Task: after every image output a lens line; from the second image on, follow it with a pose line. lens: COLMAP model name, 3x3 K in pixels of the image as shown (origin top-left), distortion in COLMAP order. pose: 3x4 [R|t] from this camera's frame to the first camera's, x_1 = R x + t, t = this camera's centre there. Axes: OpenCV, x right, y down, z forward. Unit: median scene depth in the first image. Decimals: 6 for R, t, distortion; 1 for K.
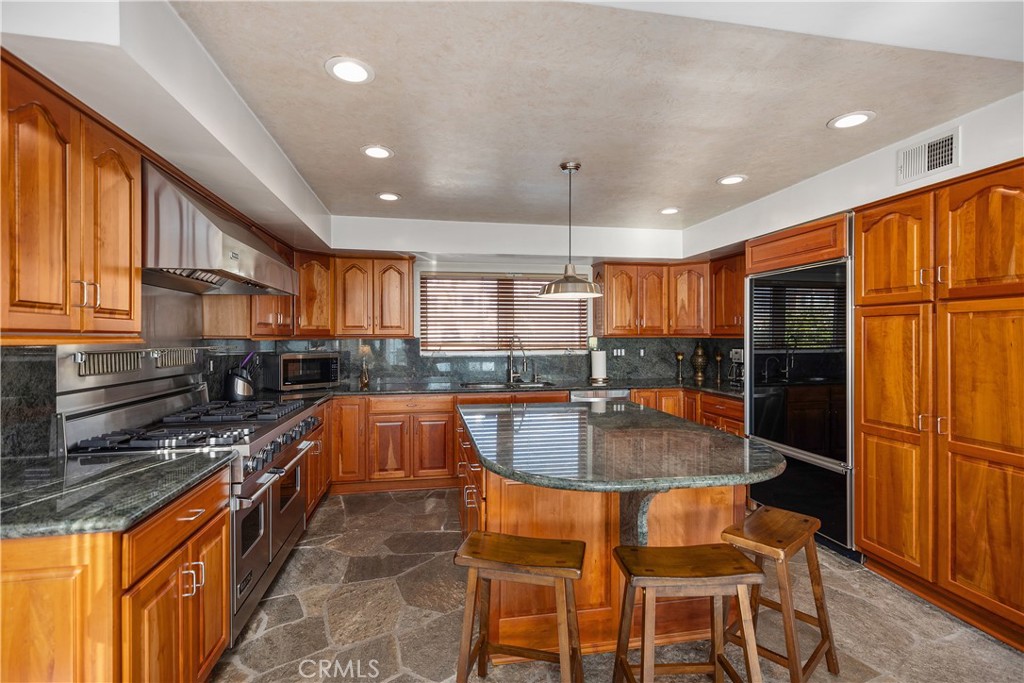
lens RADIAL K [[474.4, 0, 512.0], [0, 474.4, 341.5], [0, 0, 1]] dist [-0.000042, 0.000046]
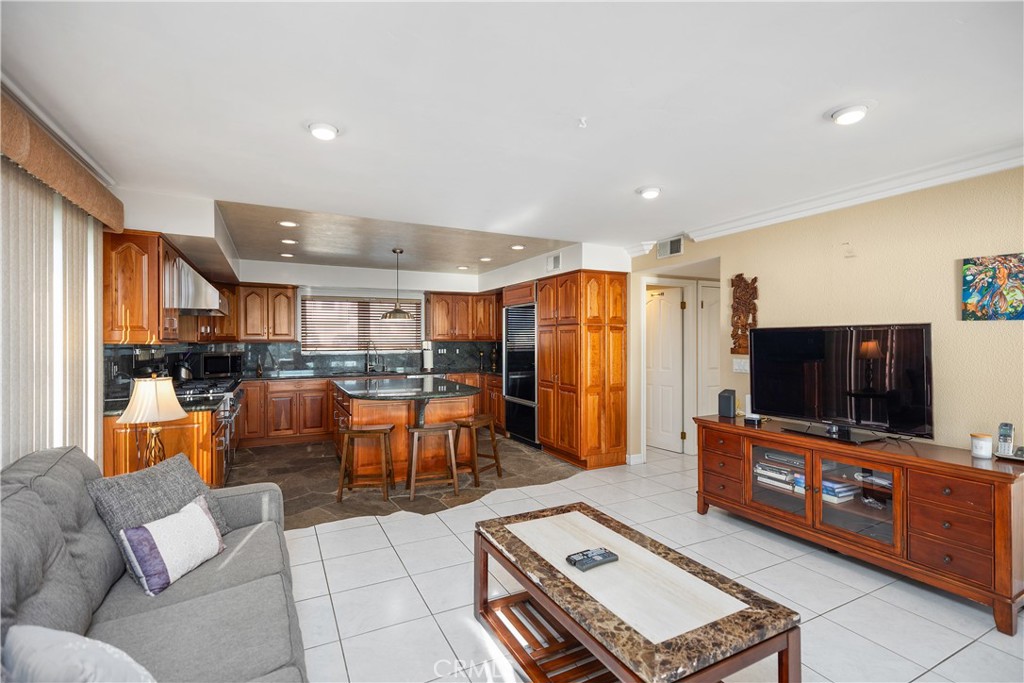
lens RADIAL K [[468.3, 0, 508.7], [0, 468.3, 341.5], [0, 0, 1]] dist [0.025170, 0.000129]
pose [[0.962107, -0.001743, 0.272667, 0.025536], [0.004178, 0.999956, -0.008351, 0.006508], [-0.272640, 0.009173, 0.962072, -0.623467]]
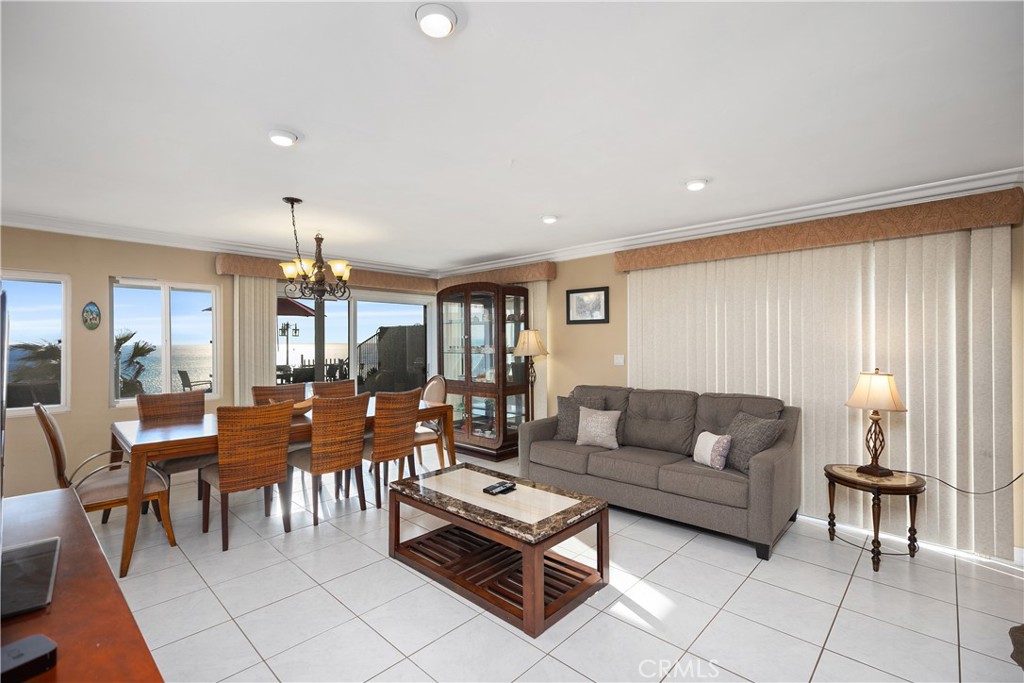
lens RADIAL K [[458.3, 0, 512.0], [0, 458.3, 341.5], [0, 0, 1]] dist [0.001755, 0.000204]
pose [[-0.810385, 0.002130, -0.585894, 0.597632], [-0.004994, 0.999932, 0.010543, -0.004362], [0.585877, 0.011470, -0.810319, 0.335790]]
